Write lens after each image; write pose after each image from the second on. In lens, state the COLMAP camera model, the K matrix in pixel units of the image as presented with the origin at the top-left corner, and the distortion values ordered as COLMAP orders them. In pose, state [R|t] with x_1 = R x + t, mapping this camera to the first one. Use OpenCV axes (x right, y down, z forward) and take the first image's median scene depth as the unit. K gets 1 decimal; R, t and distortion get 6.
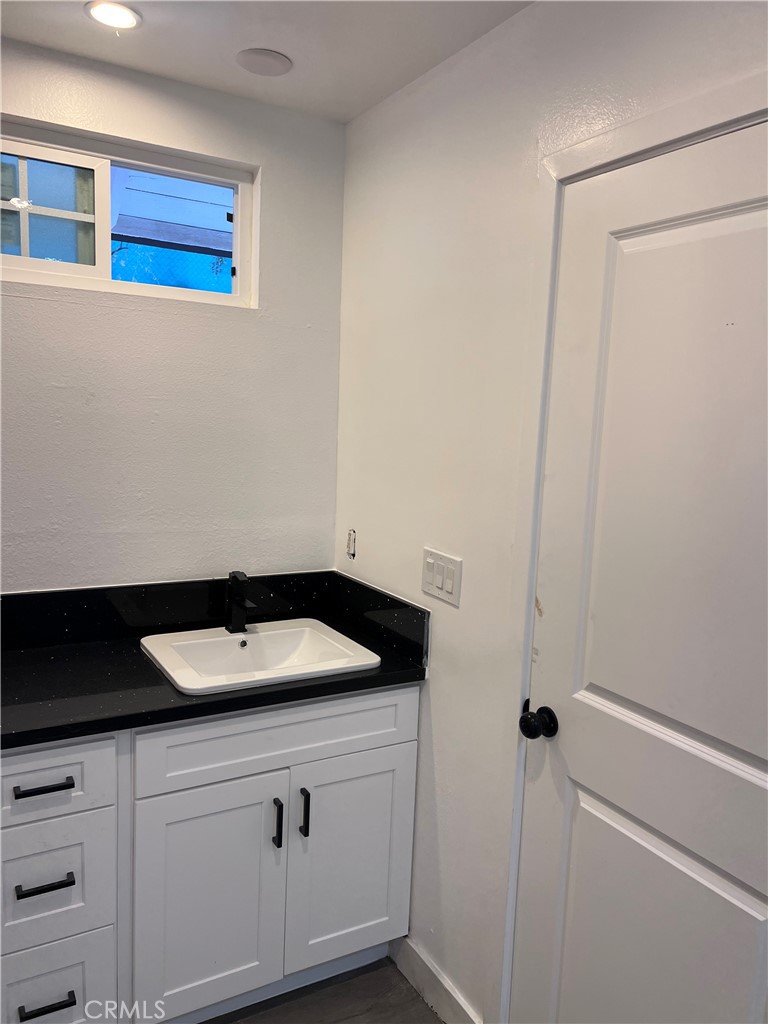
lens RADIAL K [[775.6, 0, 384.0], [0, 775.6, 512.0], [0, 0, 1]] dist [0.026414, -0.001702]
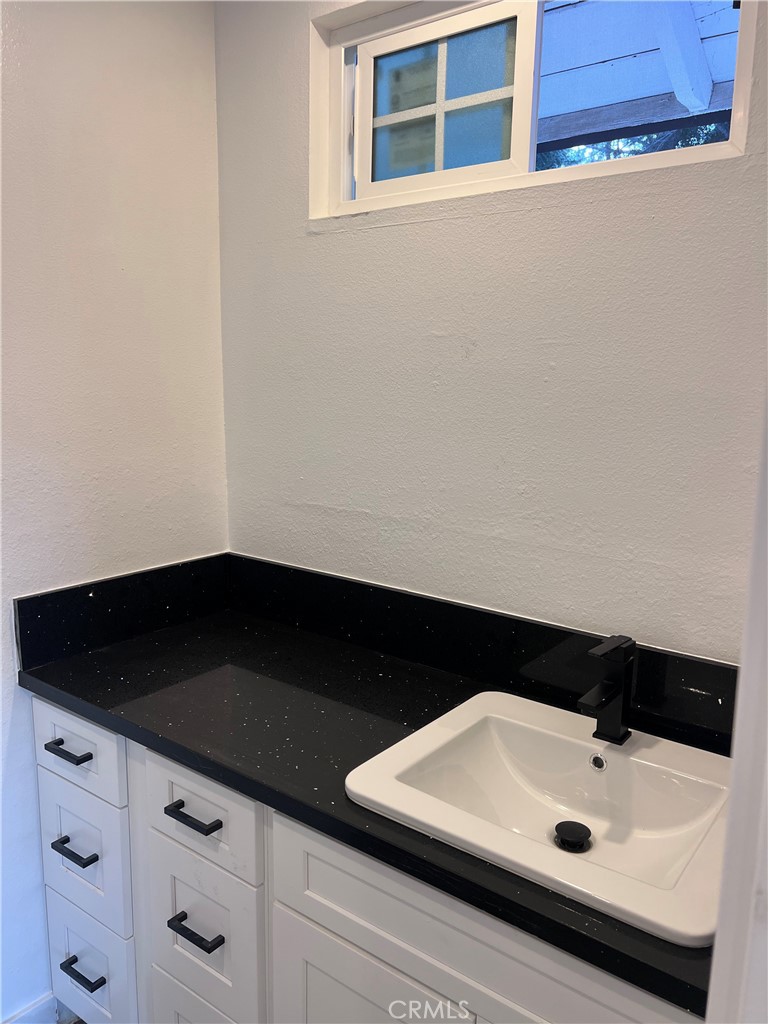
lens RADIAL K [[775.6, 0, 384.0], [0, 775.6, 512.0], [0, 0, 1]] dist [0.026414, -0.001702]
pose [[0.373995, 0.130322, -0.918229, 0.280734], [-0.107795, 0.989476, 0.096529, -0.055826], [0.921145, 0.062879, 0.384107, 0.653059]]
